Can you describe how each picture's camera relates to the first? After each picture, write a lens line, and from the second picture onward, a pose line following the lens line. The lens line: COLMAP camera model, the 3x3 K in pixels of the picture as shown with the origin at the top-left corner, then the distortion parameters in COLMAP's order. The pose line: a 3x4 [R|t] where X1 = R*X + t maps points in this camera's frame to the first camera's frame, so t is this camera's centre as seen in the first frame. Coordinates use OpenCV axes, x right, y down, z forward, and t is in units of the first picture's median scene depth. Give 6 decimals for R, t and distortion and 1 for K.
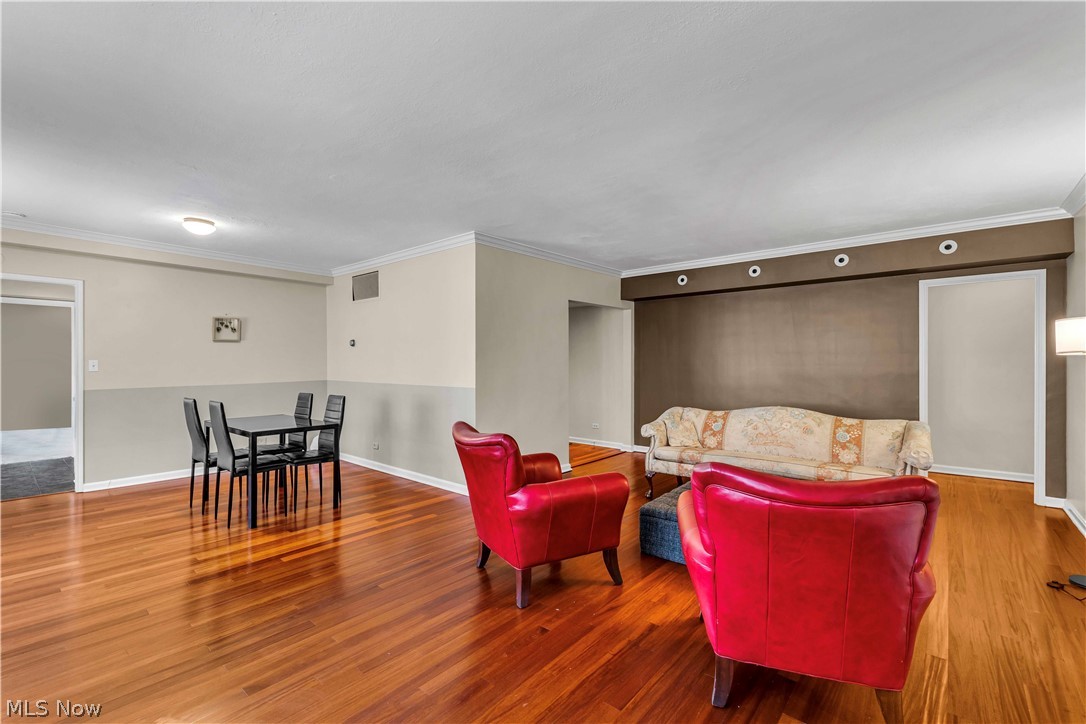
lens RADIAL K [[467.2, 0, 540.8], [0, 467.2, 362.5], [0, 0, 1]] dist [0.011387, -0.000509]
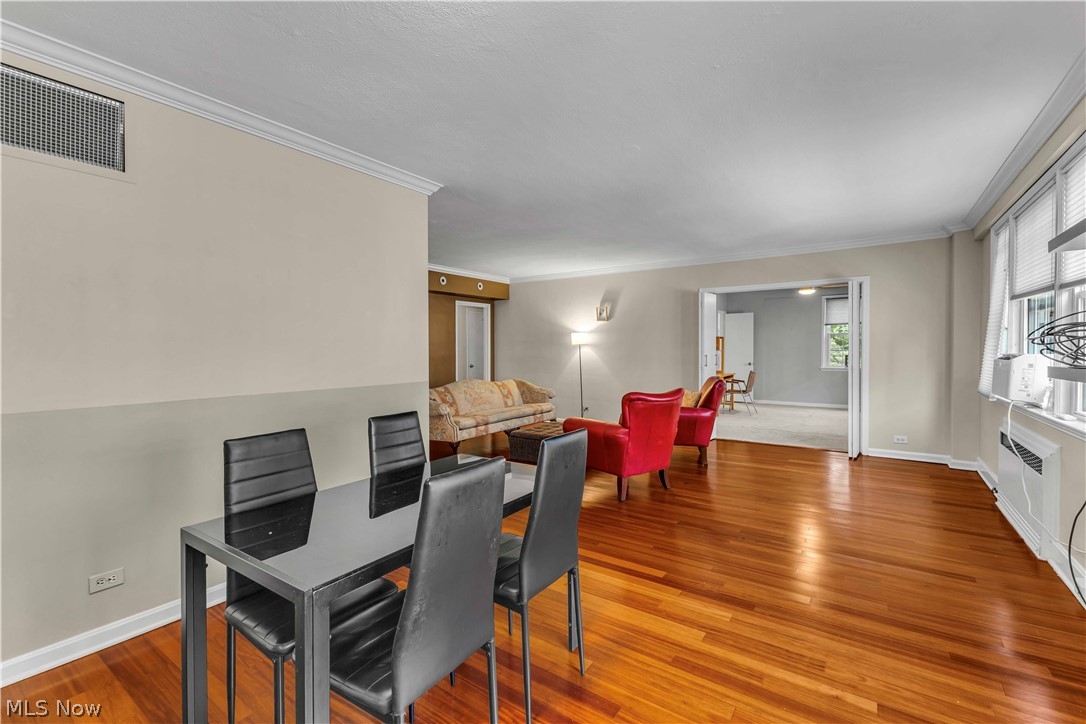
lens RADIAL K [[467.2, 0, 540.1], [0, 467.2, 356.1], [0, 0, 1]] dist [0.011387, -0.000509]
pose [[-0.079697, -0.013395, 0.996729, -0.781443], [0.013584, 0.999802, 0.014522, 0.003110], [-0.996727, 0.014697, -0.079499, 0.728495]]
